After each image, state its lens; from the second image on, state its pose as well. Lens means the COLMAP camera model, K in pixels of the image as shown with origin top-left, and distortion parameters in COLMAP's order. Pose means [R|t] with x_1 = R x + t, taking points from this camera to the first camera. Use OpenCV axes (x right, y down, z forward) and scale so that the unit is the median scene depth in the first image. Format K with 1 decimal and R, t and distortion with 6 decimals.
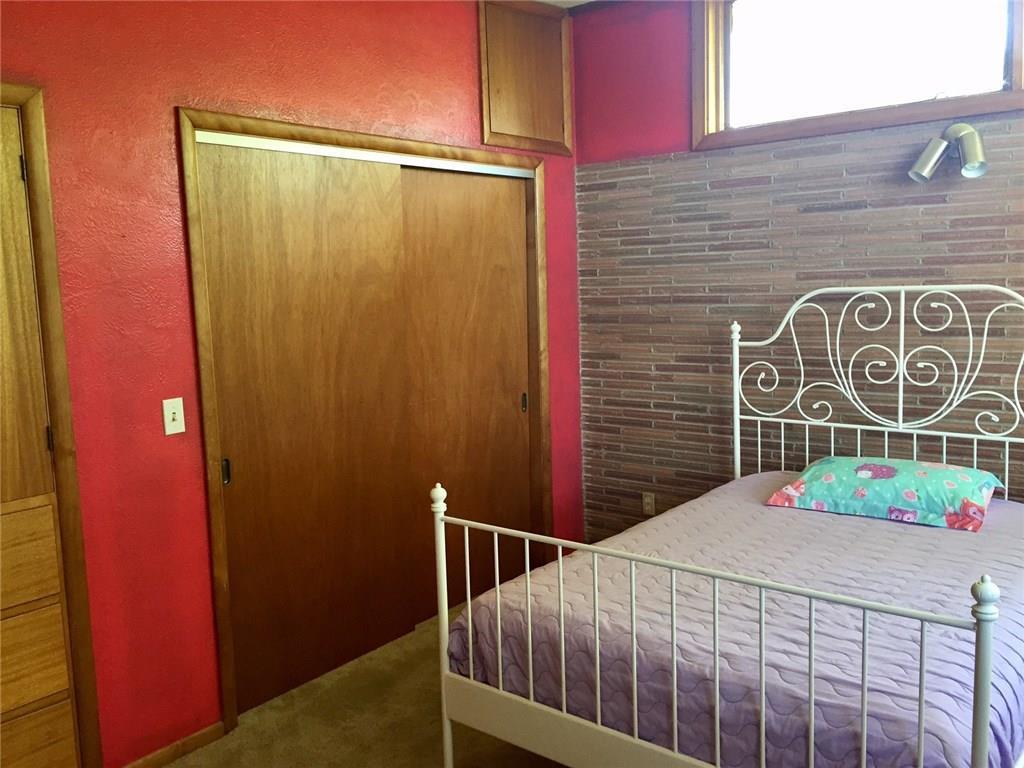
lens RADIAL K [[885.8, 0, 517.3], [0, 885.8, 382.8], [0, 0, 1]] dist [0.087919, -0.111966]
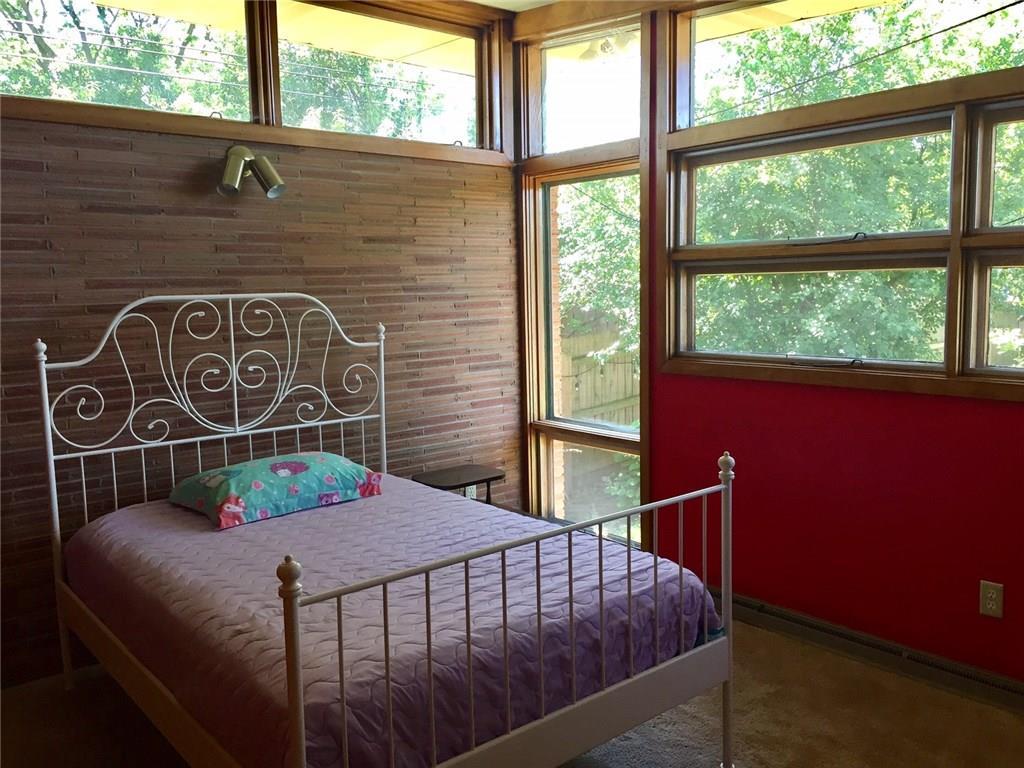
lens RADIAL K [[885.8, 0, 518.2], [0, 885.8, 384.8], [0, 0, 1]] dist [0.087919, -0.111966]
pose [[0.175693, -0.088969, 0.980416, -0.524596], [0.127246, 0.989606, 0.067001, -0.031163], [-0.976187, 0.112982, 0.185188, 0.491058]]
